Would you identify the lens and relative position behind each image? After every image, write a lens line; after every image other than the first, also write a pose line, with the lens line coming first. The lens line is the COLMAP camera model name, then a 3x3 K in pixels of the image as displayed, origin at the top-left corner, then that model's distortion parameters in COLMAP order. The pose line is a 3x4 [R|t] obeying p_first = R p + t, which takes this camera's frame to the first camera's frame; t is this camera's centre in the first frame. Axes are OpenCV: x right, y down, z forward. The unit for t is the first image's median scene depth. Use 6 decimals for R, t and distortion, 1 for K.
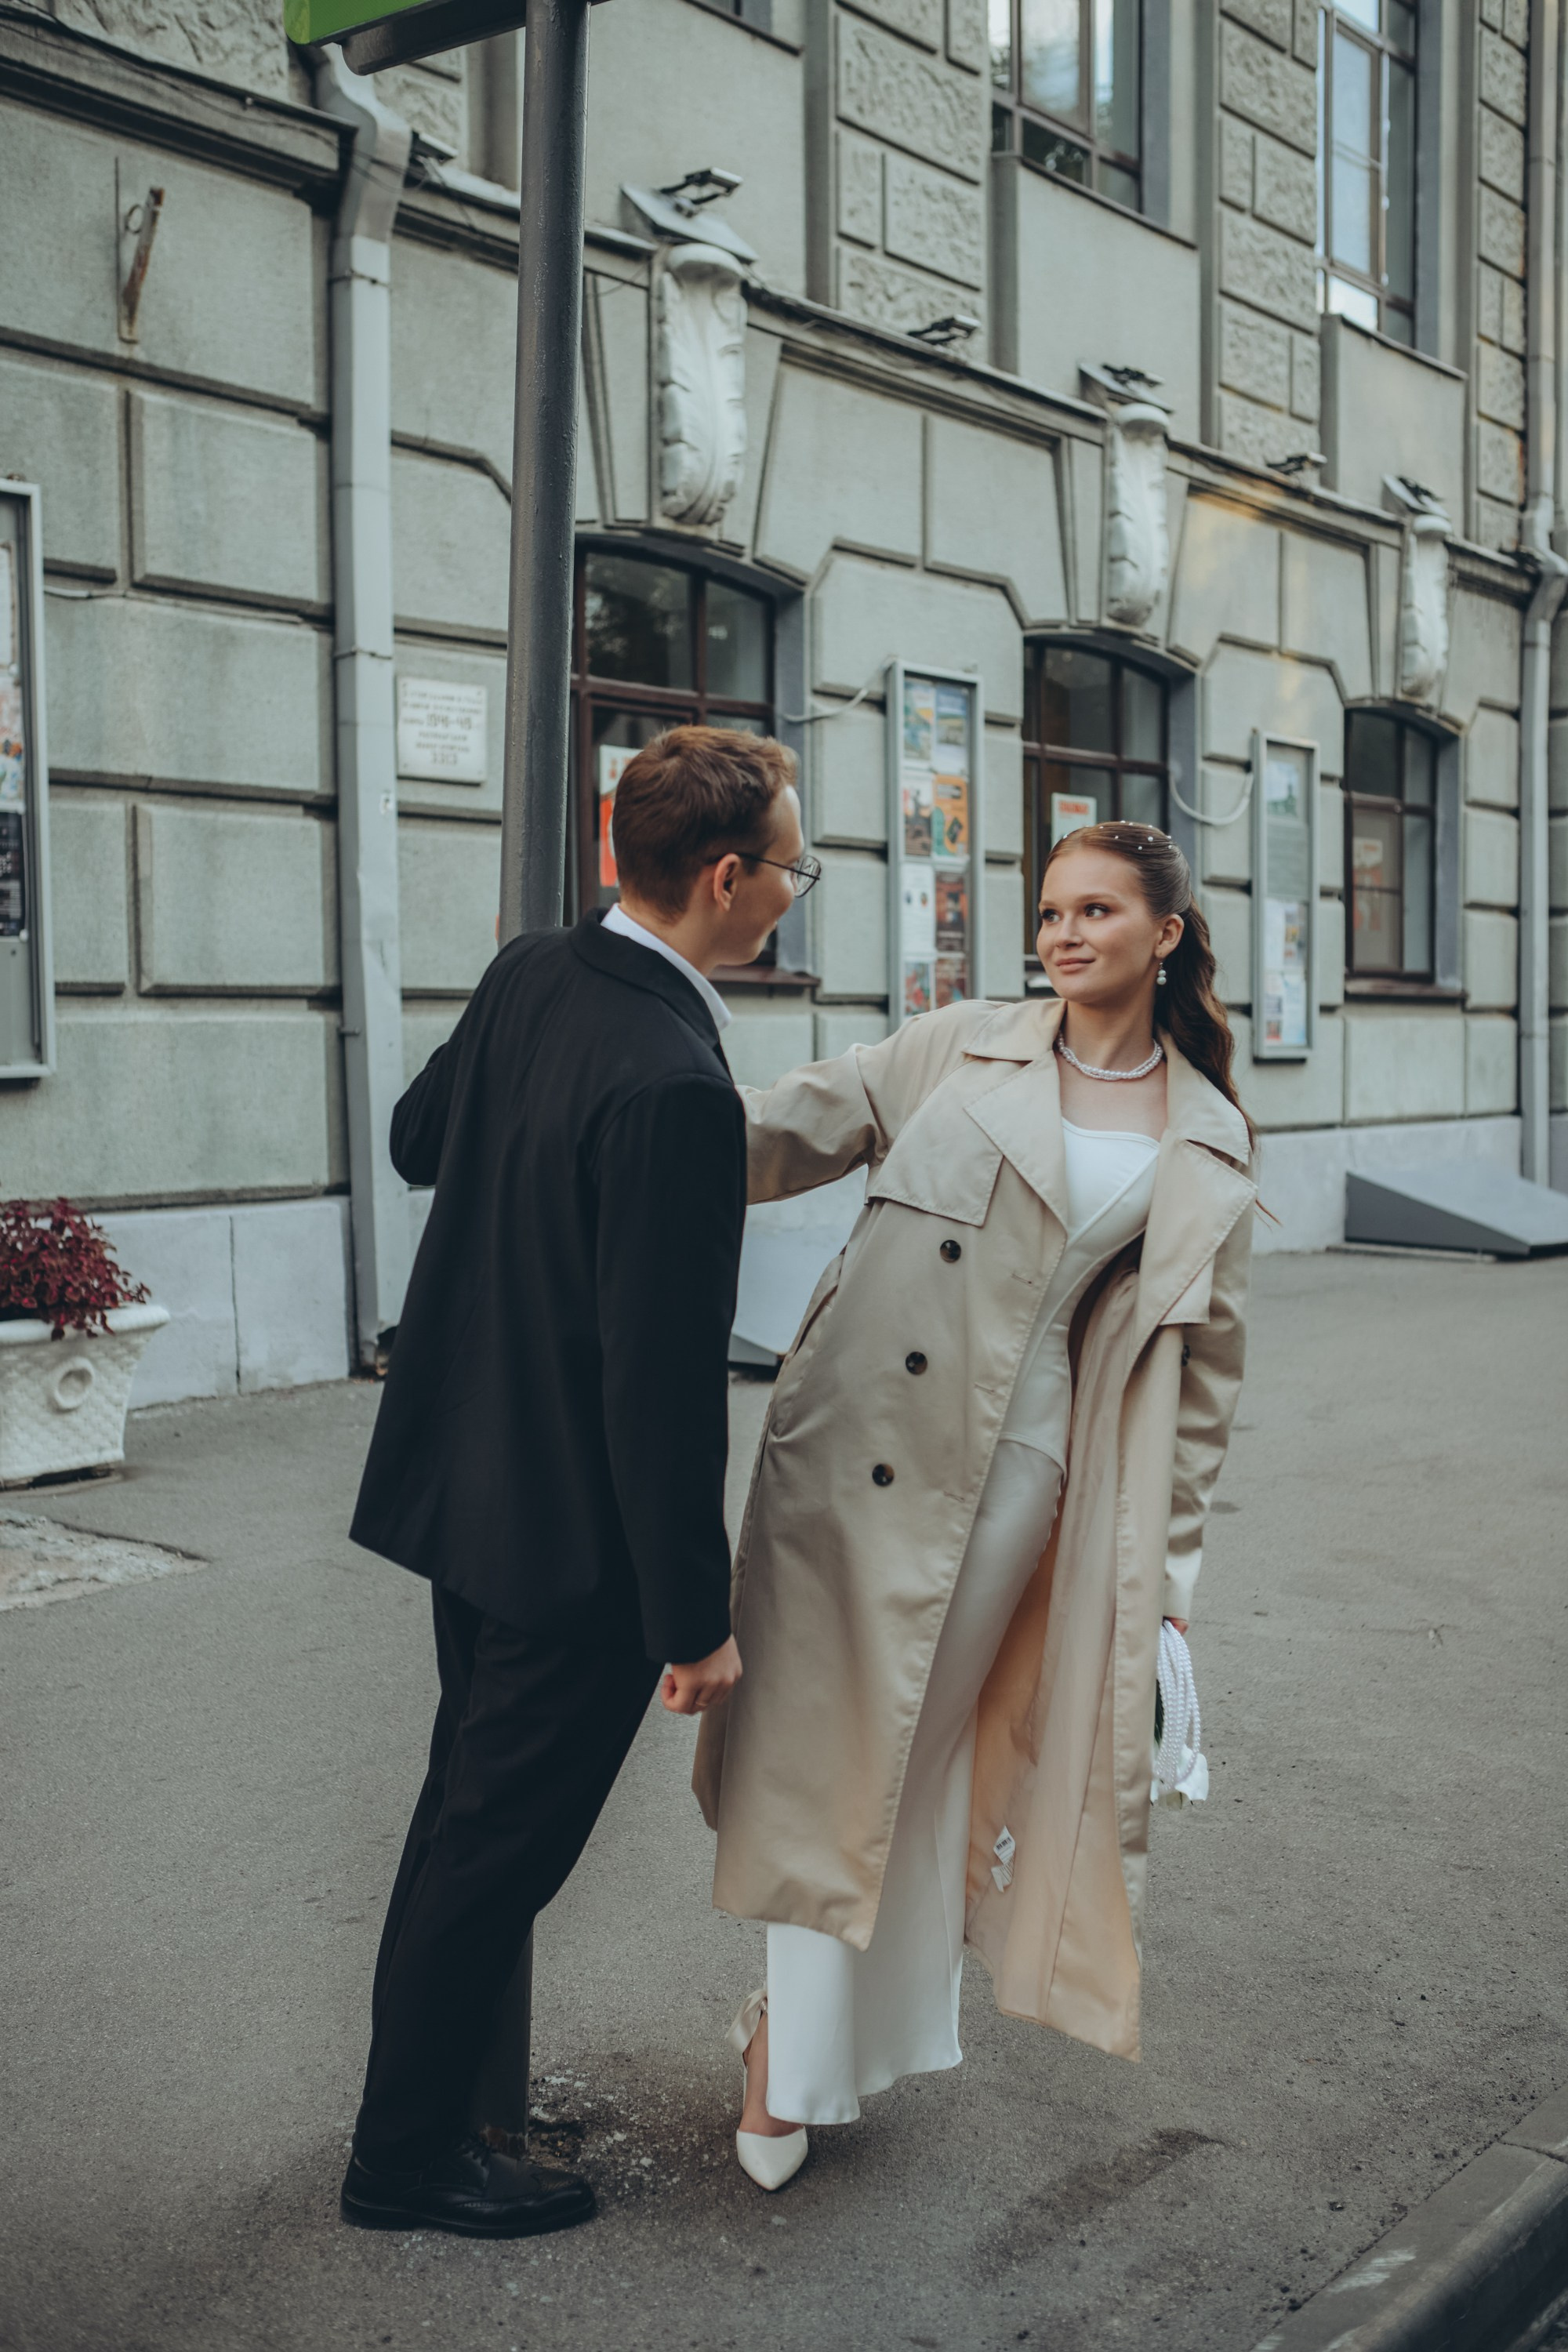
lens RADIAL K [[2718.0, 0, 787.7], [0, 2718.0, 1169.1], [0, 0, 1]] dist [0.011717, 0.000000]
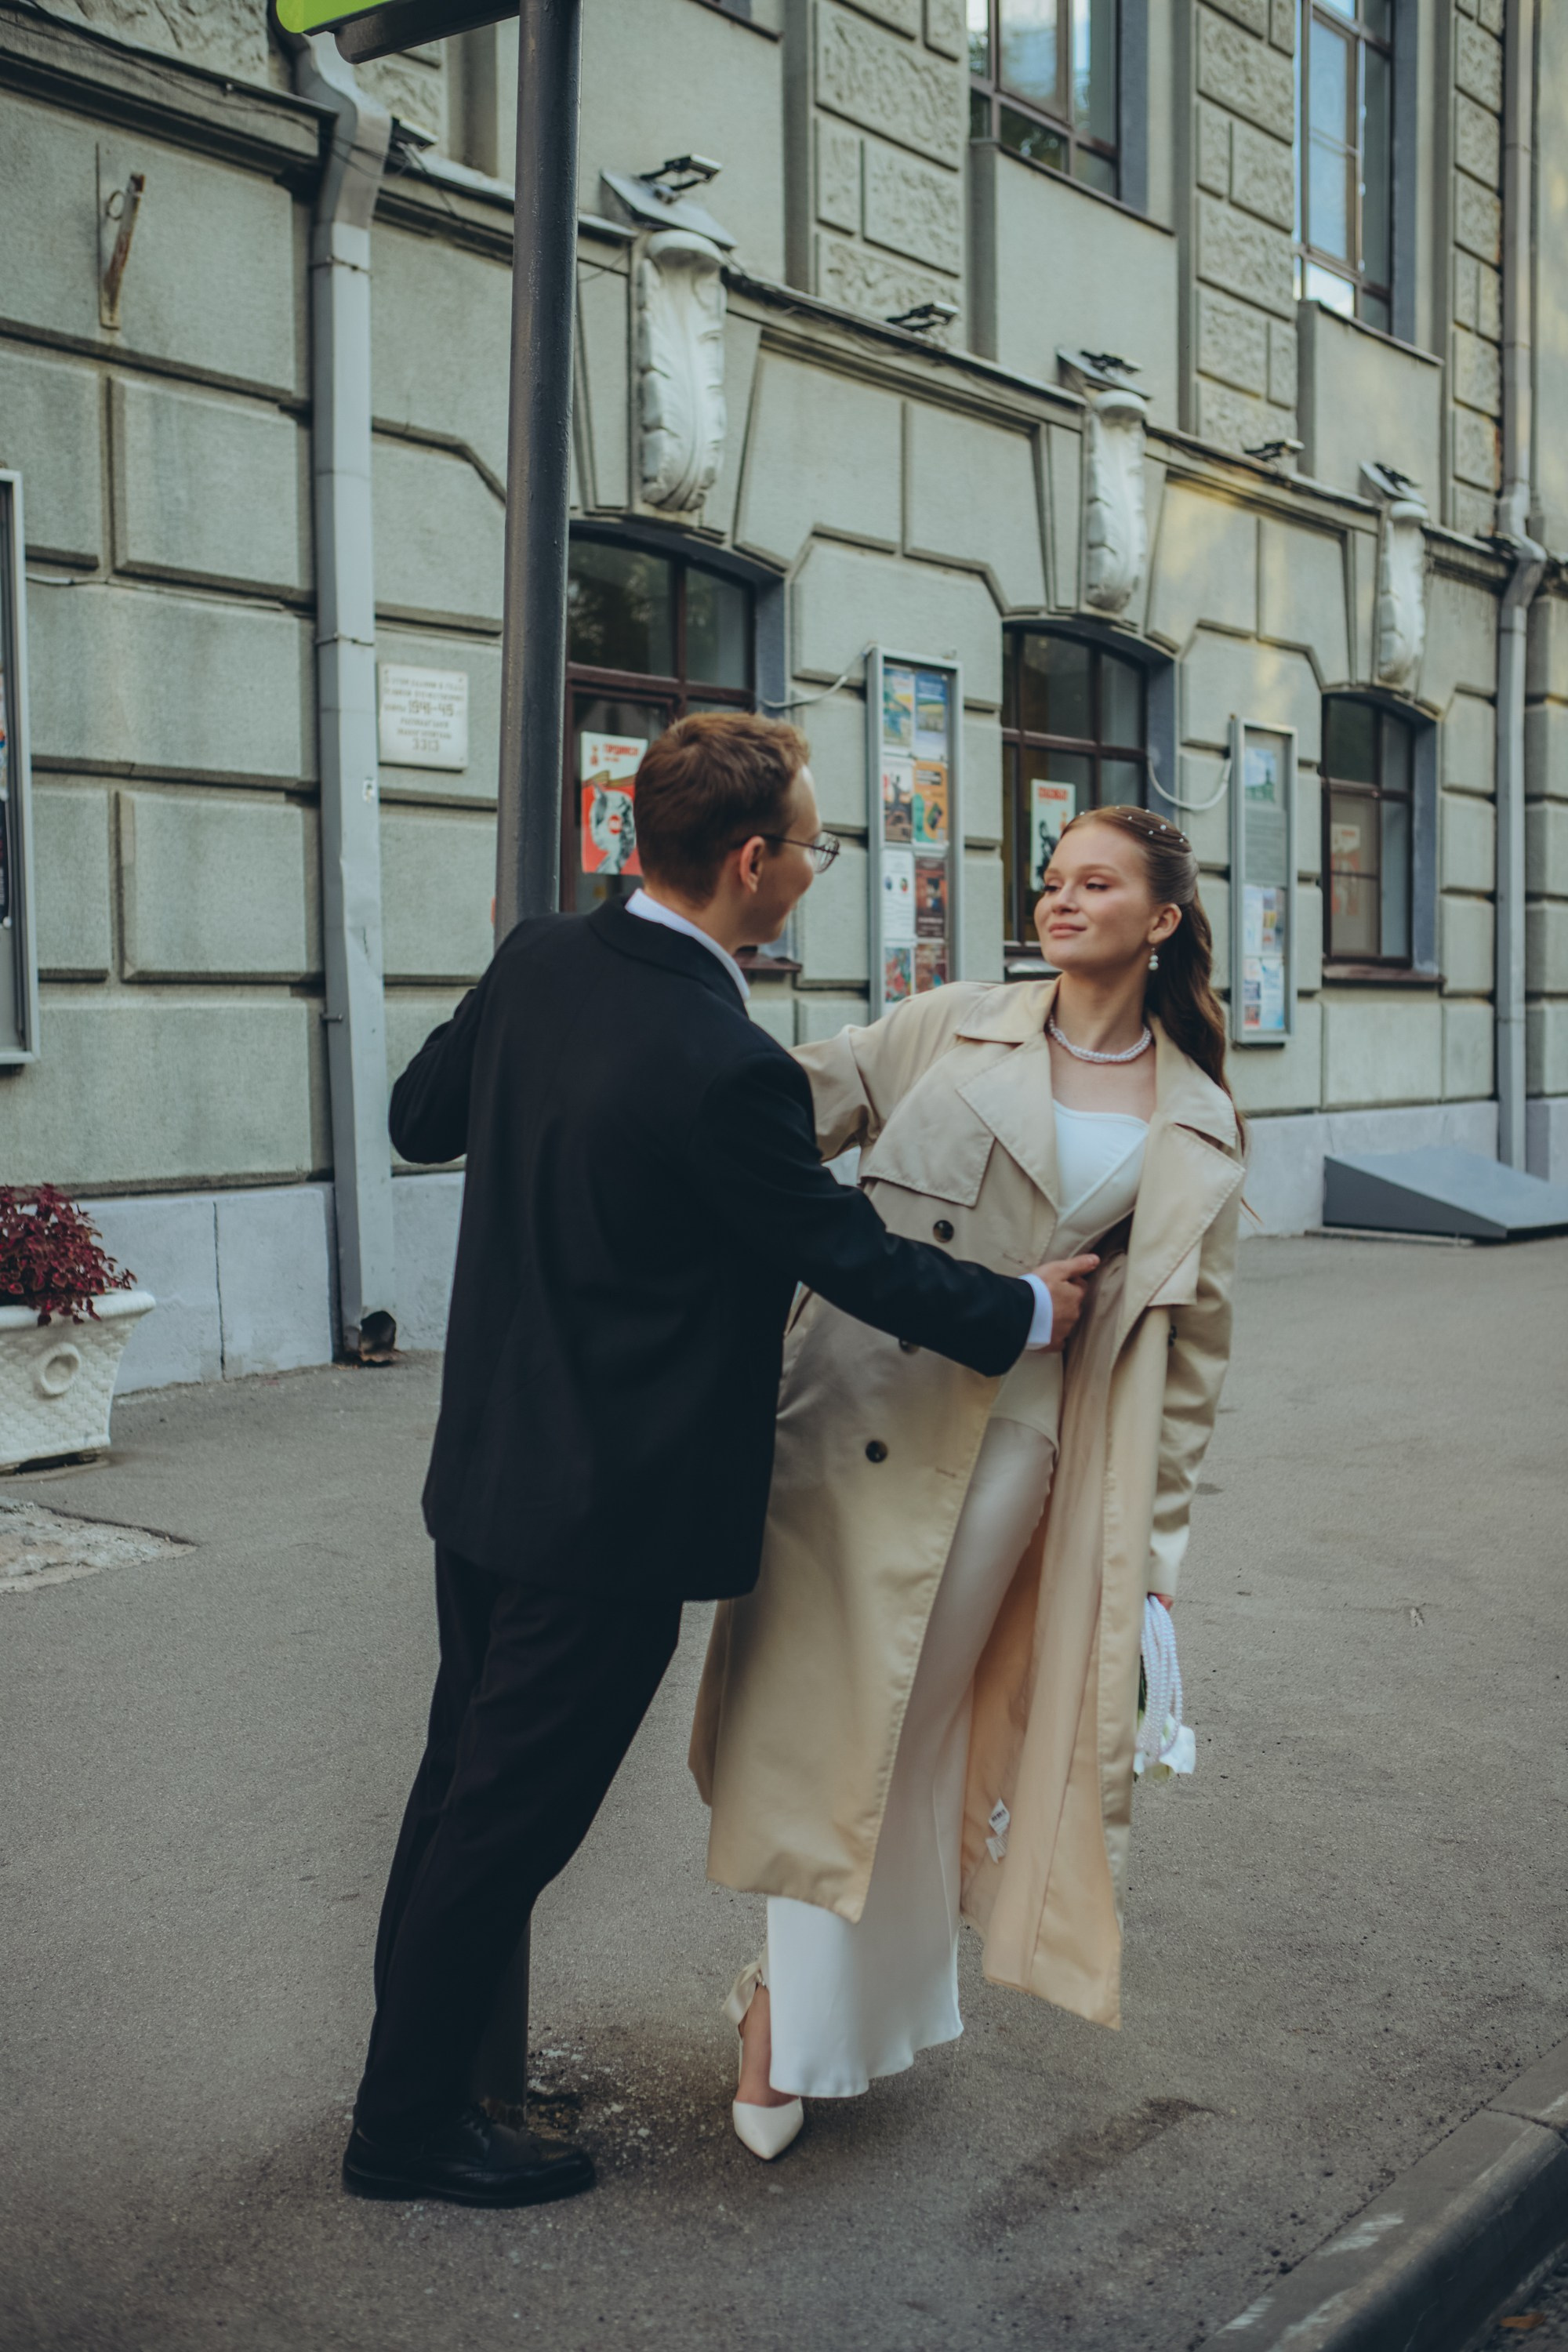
lens RADIAL K [[2718.0, 0, 788.8], [0, 2718.0, 1167.2], [0, 0, 1]] dist [0.011717, 0.000000]
pose [[0.999959, -0.002209, 0.008728, -0.002066], [0.002172, 0.999989, 0.004255, 0.000601], [-0.008738, -0.004236, 0.999953, -0.003563]]
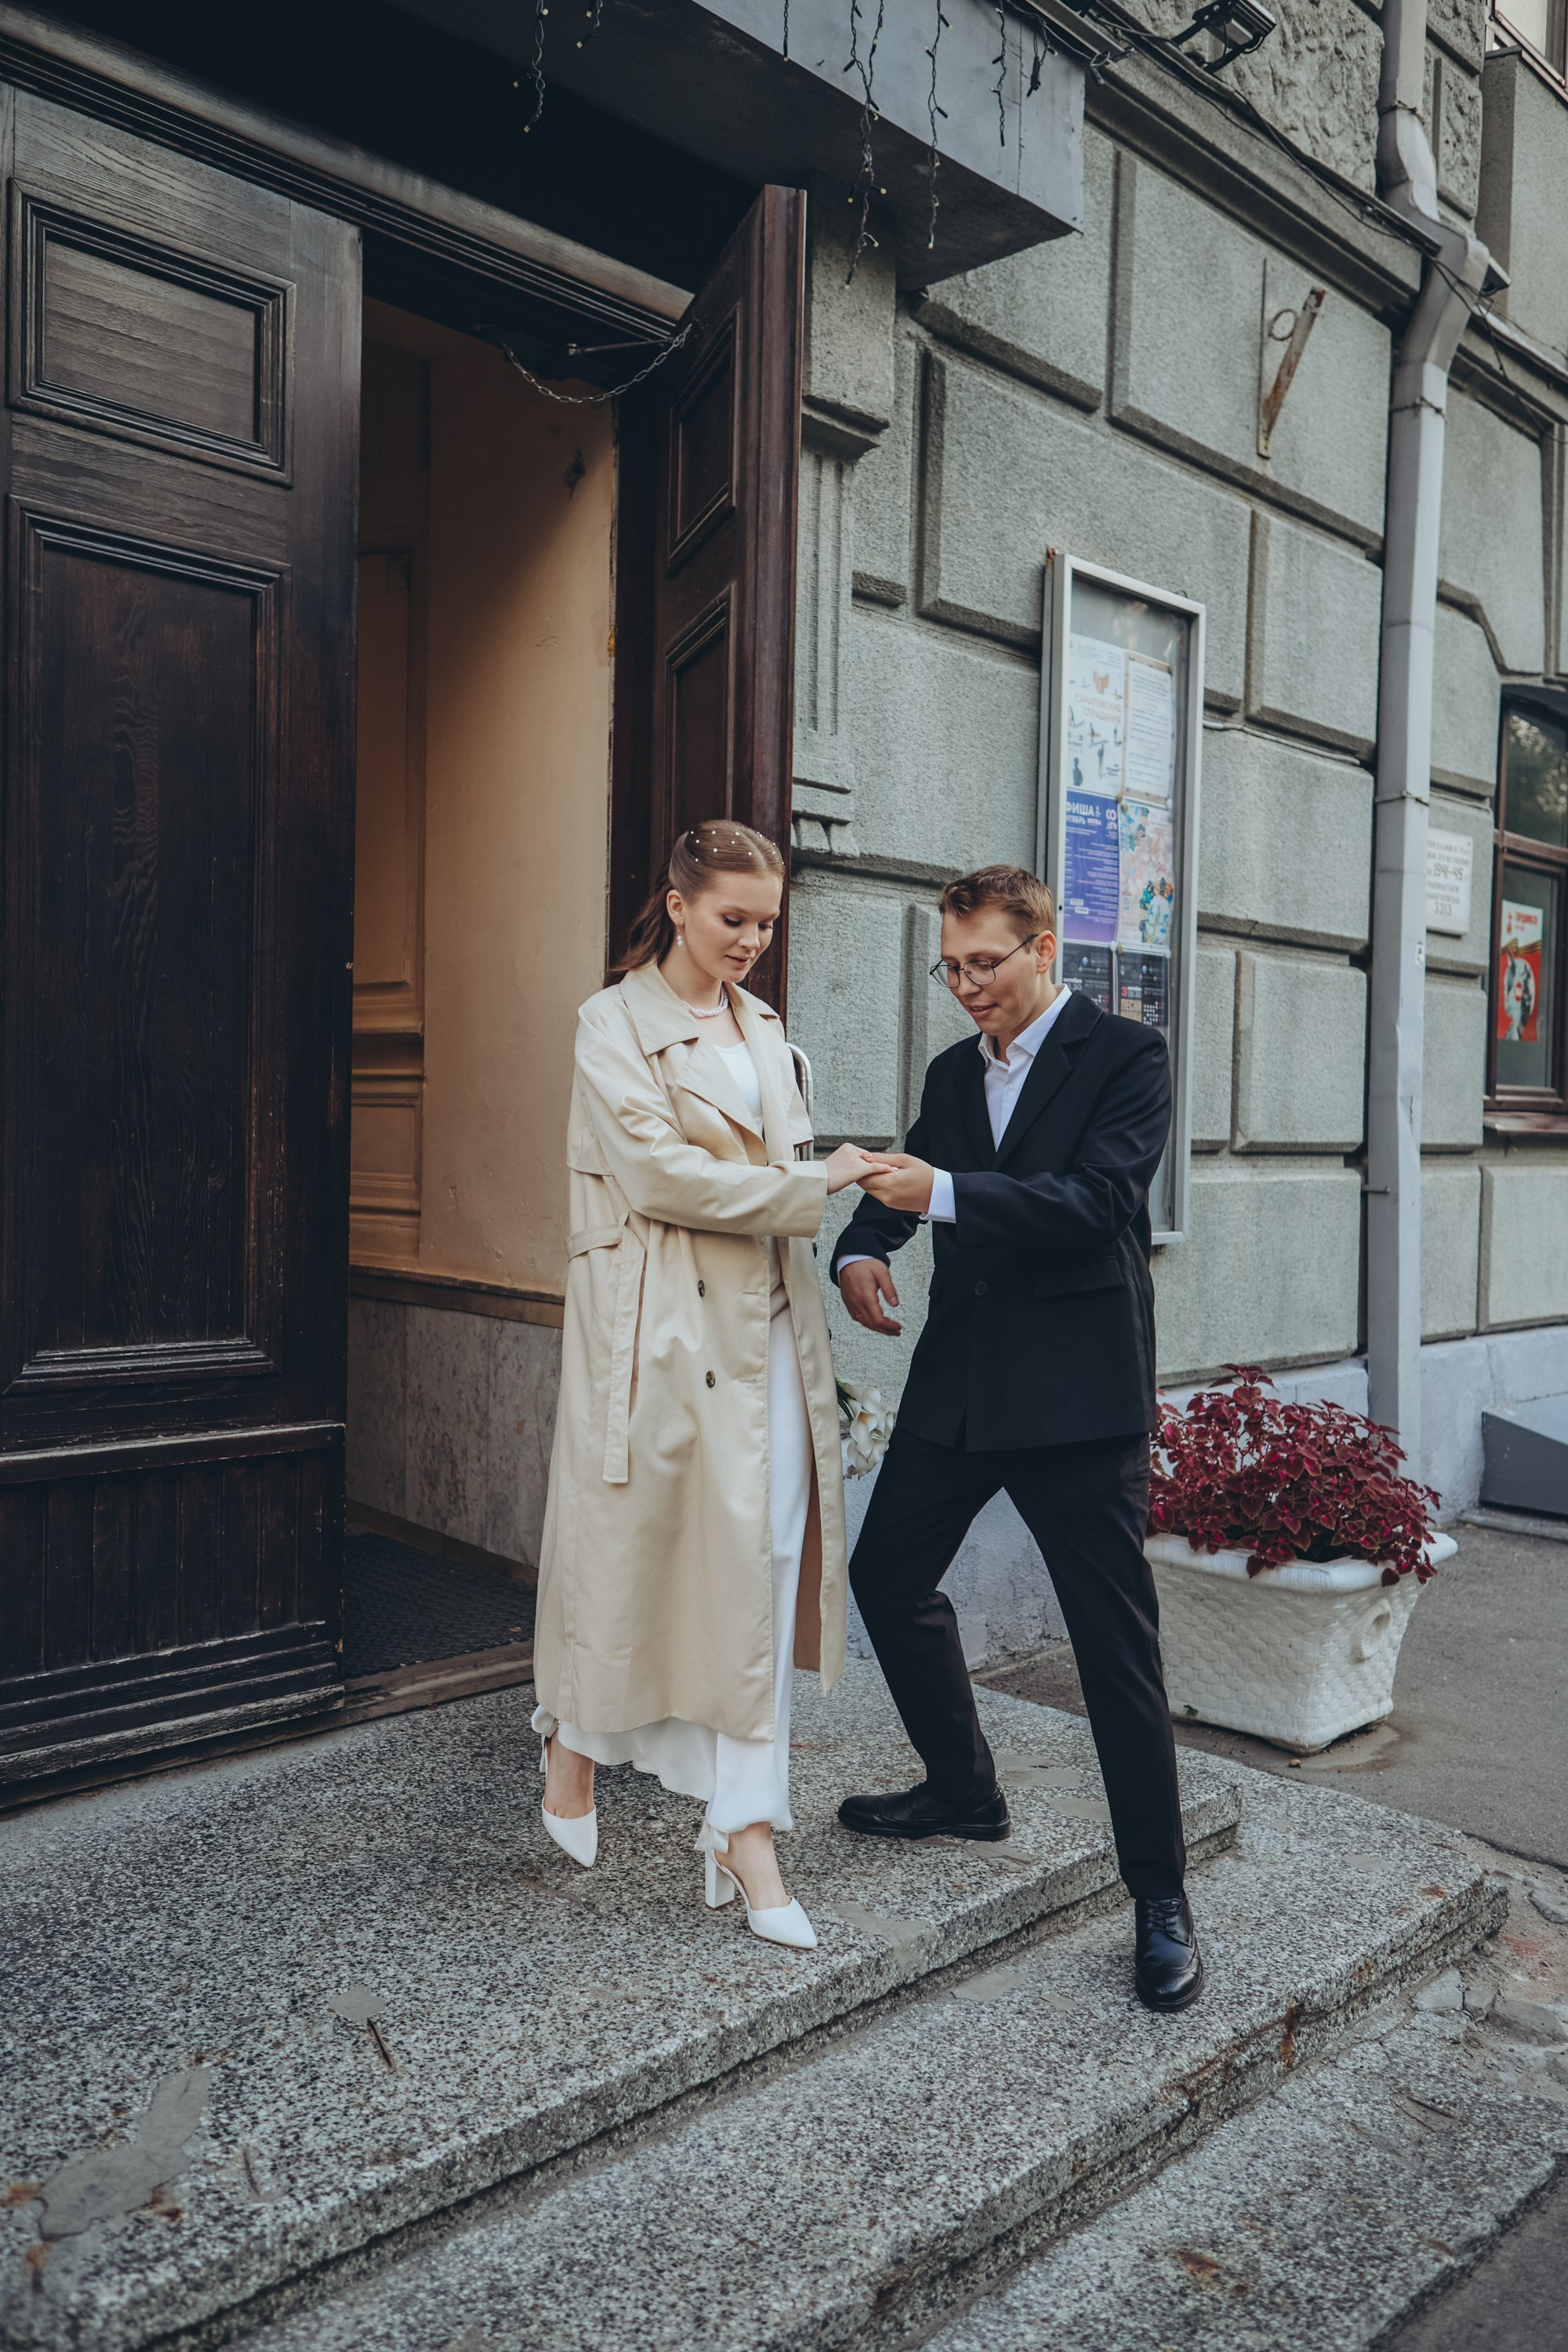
lens RADIAL K [[2008.8, 0, 780.9], [0, 2008.8, 1197.2], [0, 0, 1]] dist [0.039313, -0.033546]
pose [[0.991965, 0.030125, -0.122874, -0.309244], [-0.032070, 0.999389, -0.013885, -0.034191], [0.122381, 0.017714, 0.992325, 0.290129]]
